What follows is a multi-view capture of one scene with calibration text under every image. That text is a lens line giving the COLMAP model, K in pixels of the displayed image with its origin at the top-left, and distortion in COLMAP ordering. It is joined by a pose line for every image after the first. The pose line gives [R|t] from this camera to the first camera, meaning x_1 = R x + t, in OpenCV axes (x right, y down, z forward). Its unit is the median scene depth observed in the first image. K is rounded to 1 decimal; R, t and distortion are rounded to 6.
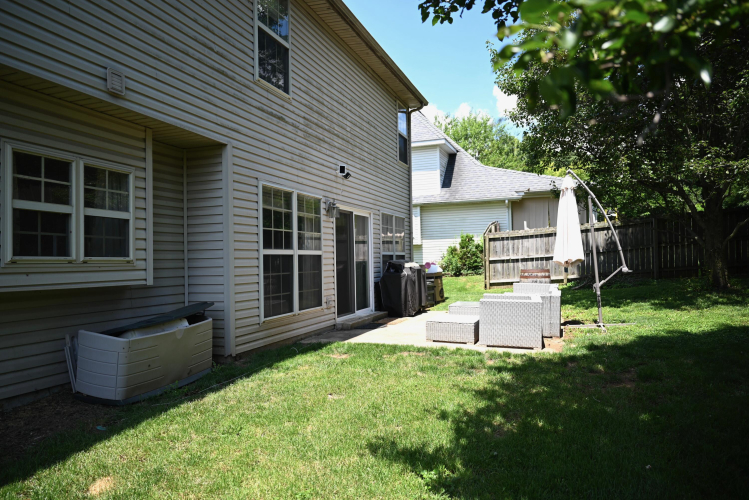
lens RADIAL K [[504.5, 0, 373.9], [0, 504.5, 251.1], [0, 0, 1]] dist [0.000275, -0.000376]
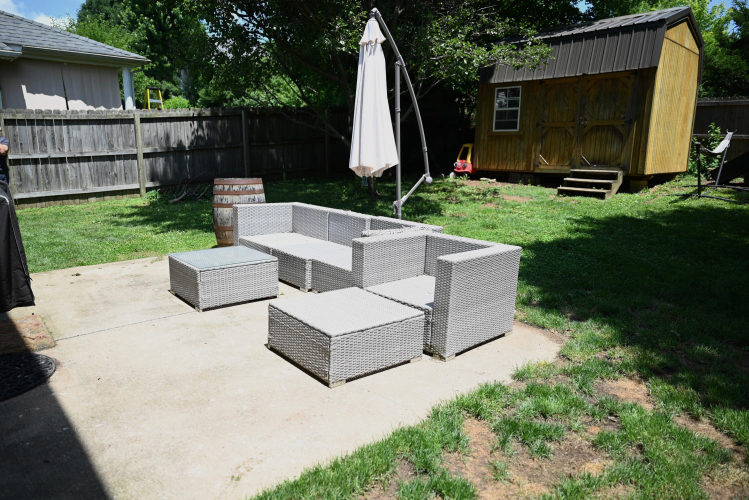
lens RADIAL K [[504.5, 0, 374.4], [0, 504.5, 250.1], [0, 0, 1]] dist [0.000275, -0.000376]
pose [[0.471804, -0.145062, 0.869689, -0.089236], [-0.029036, 0.983282, 0.179760, 0.005008], [-0.881225, -0.110064, 0.459704, 0.387288]]
